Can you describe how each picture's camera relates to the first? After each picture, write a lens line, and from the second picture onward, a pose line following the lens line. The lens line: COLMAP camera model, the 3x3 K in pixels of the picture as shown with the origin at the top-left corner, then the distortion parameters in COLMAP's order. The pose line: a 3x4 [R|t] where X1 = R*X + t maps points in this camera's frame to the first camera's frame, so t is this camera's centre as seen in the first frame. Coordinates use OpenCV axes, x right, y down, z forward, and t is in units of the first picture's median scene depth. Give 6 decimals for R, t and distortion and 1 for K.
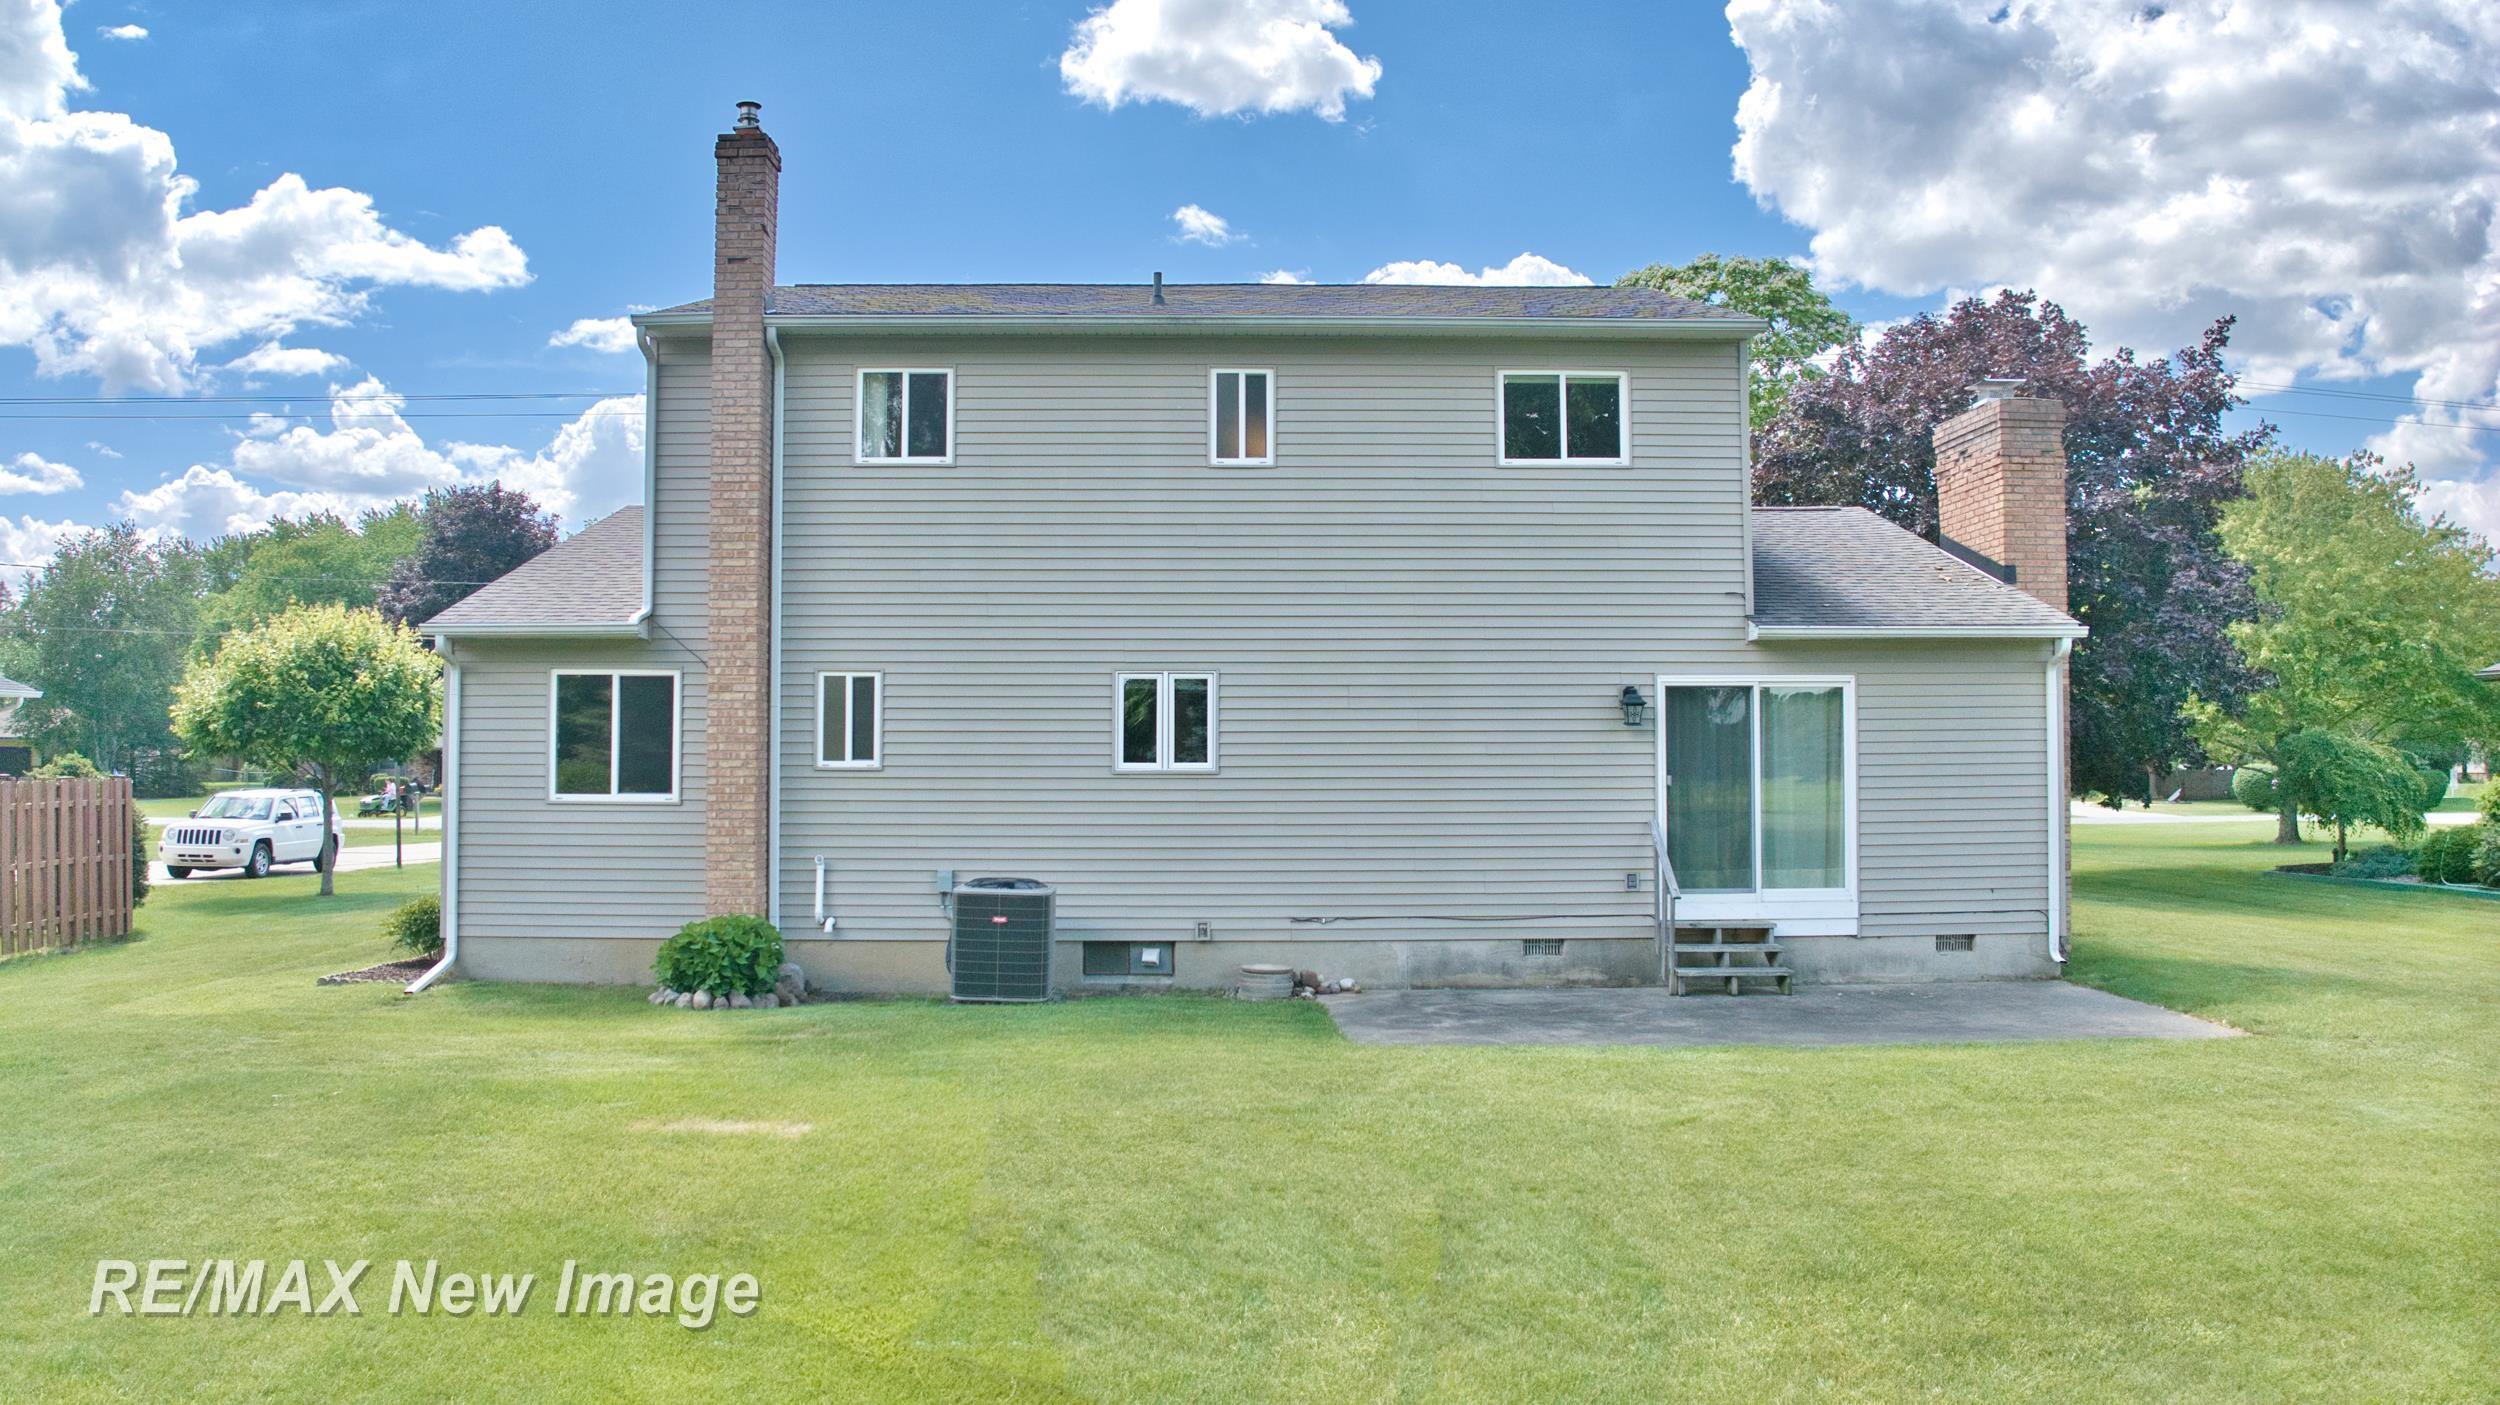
lens RADIAL K [[1686.0, 0, 1293.1], [0, 1686.0, 691.4], [0, 0, 1]] dist [-0.069159, -0.000793]
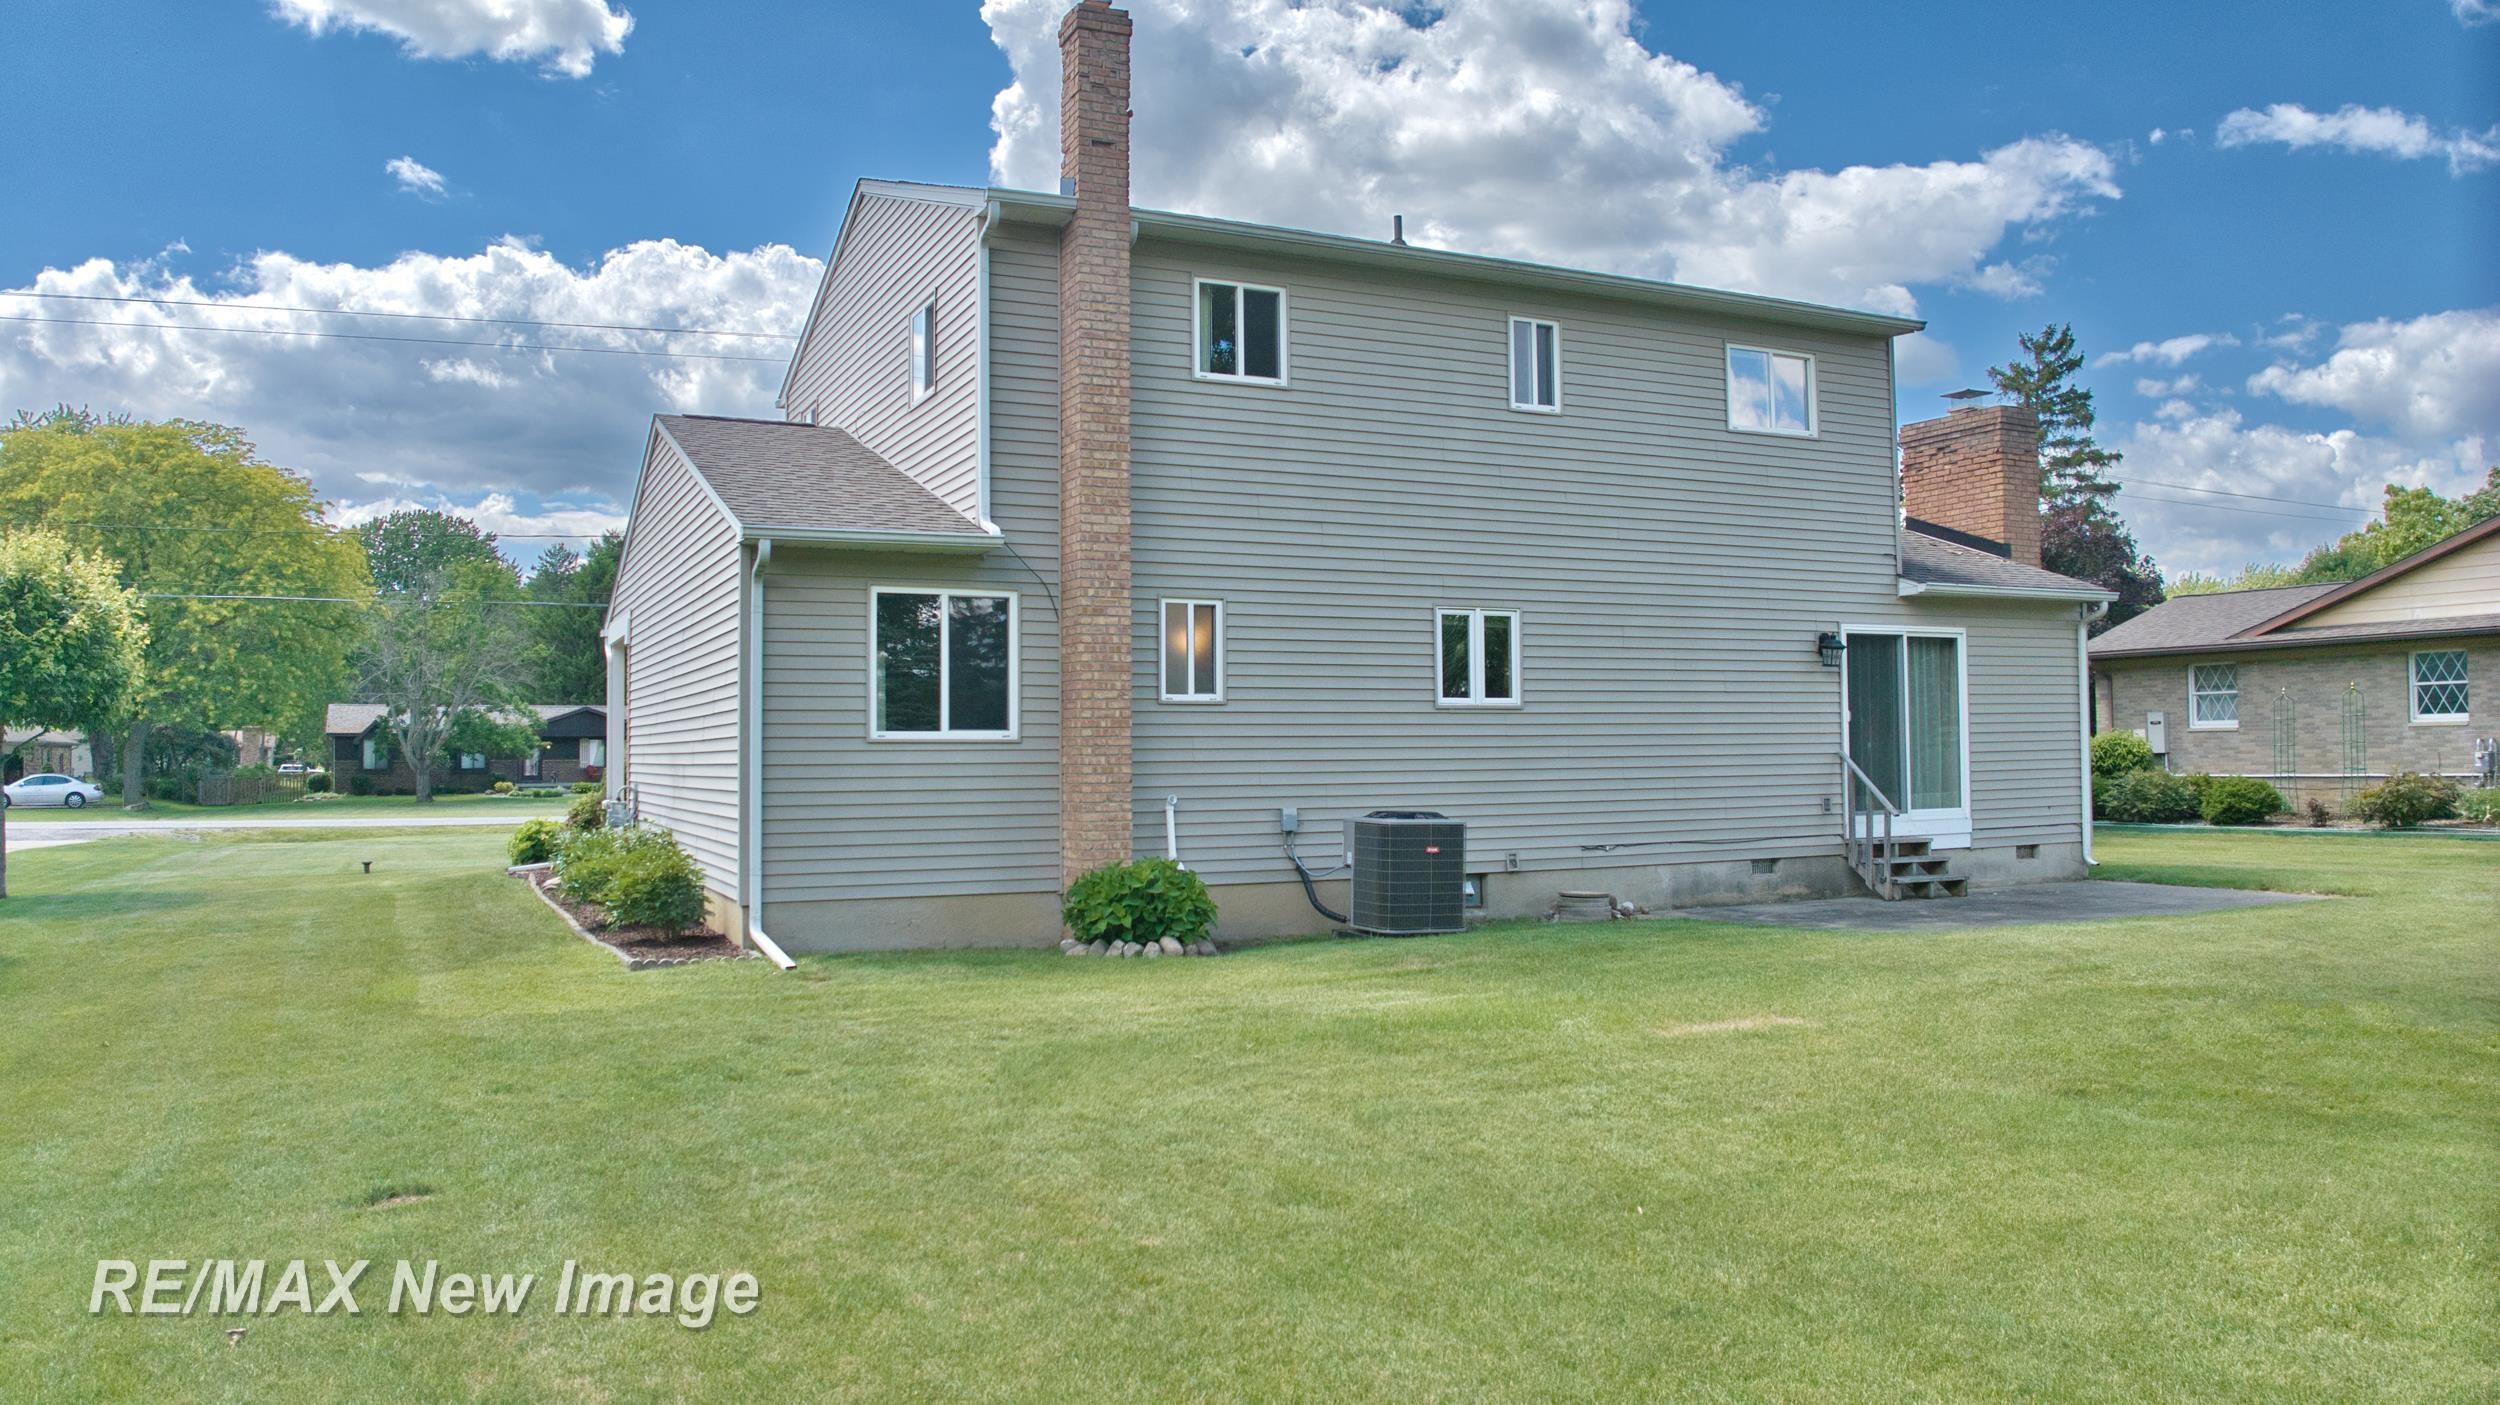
lens RADIAL K [[1756.7, 0, 1251.2], [0, 1756.7, 682.1], [0, 0, 1]] dist [-0.068221, 0.051792]
pose [[0.906292, 0.009089, 0.422555, -0.645747], [-0.005345, 0.999935, -0.010045, 0.044136], [-0.422619, 0.006845, 0.906281, 0.098707]]
